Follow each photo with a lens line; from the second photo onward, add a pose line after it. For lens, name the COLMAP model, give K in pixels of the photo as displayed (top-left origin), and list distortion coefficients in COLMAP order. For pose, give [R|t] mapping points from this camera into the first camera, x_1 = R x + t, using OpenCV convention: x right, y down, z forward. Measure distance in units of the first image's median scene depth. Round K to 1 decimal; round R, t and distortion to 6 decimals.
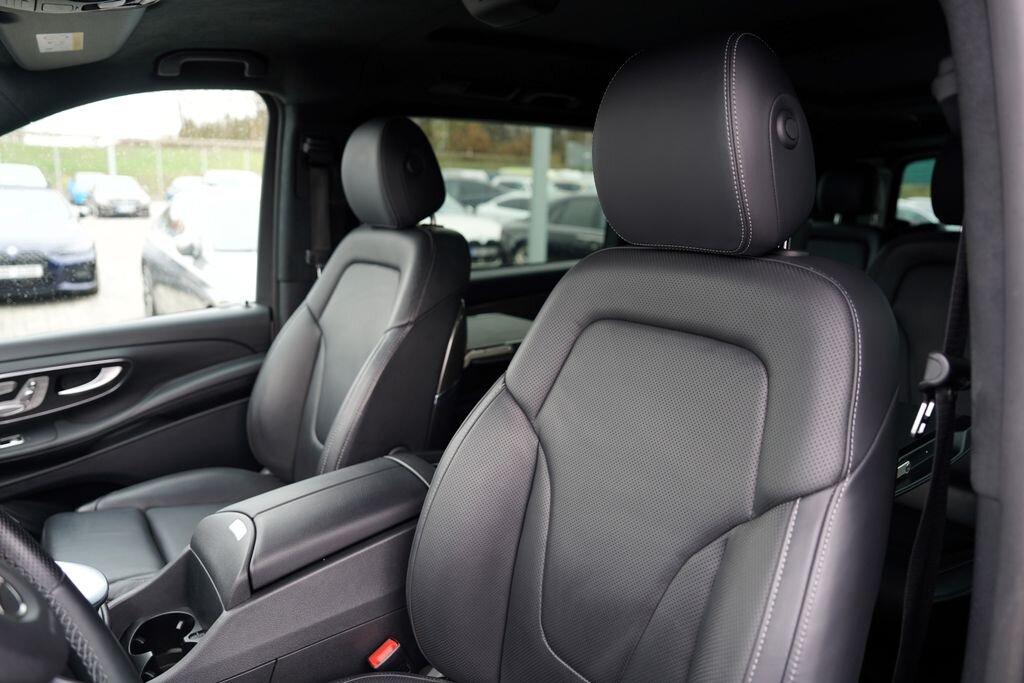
lens RADIAL K [[702.1, 0, 510.7], [0, 702.1, 333.6], [0, 0, 1]] dist [-0.113796, 0.080432]
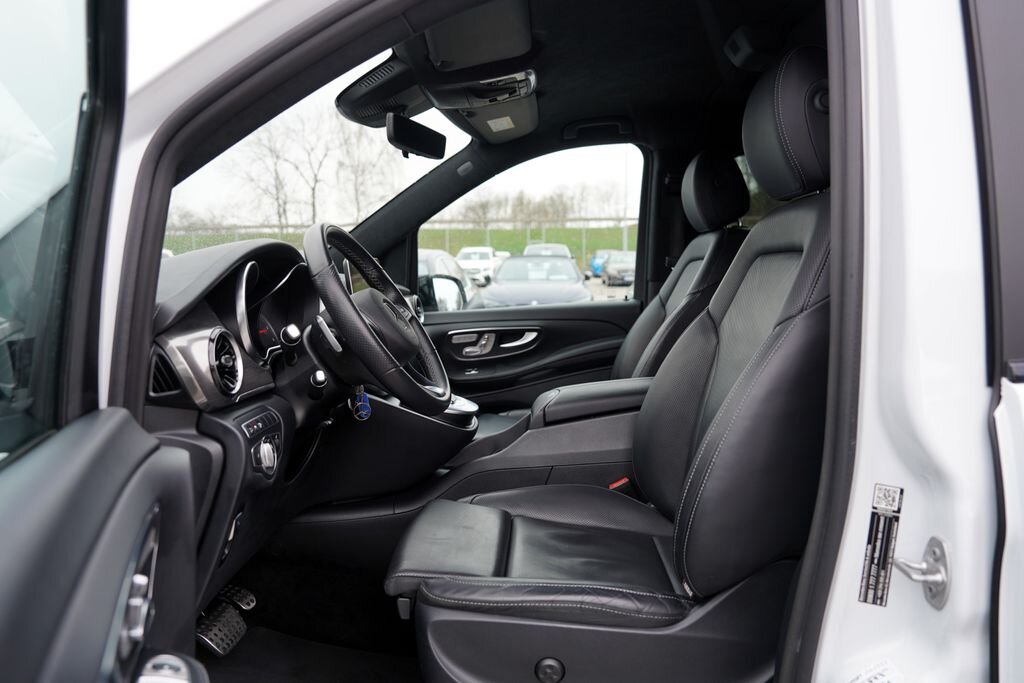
lens RADIAL K [[690.2, 0, 509.3], [0, 690.2, 316.3], [0, 0, 1]] dist [-0.043201, -0.000138]
pose [[0.775259, 0.021515, -0.631277, 0.359424], [-0.099953, 0.991006, -0.088975, 0.163311], [0.623685, 0.132077, 0.770436, -0.226467]]
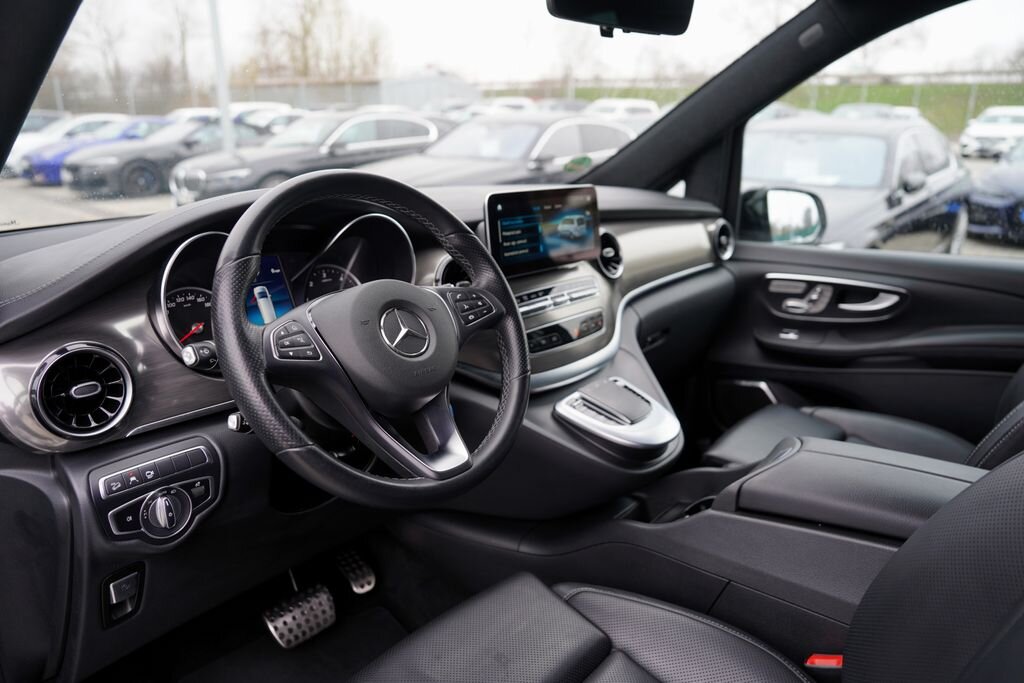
lens RADIAL K [[702.1, 0, 510.7], [0, 702.1, 333.6], [0, 0, 1]] dist [-0.113796, 0.080432]
pose [[0.226579, 0.275896, -0.934100, 0.244920], [-0.200414, 0.951726, 0.232489, -0.018291], [0.953151, 0.134529, 0.270934, 0.222775]]
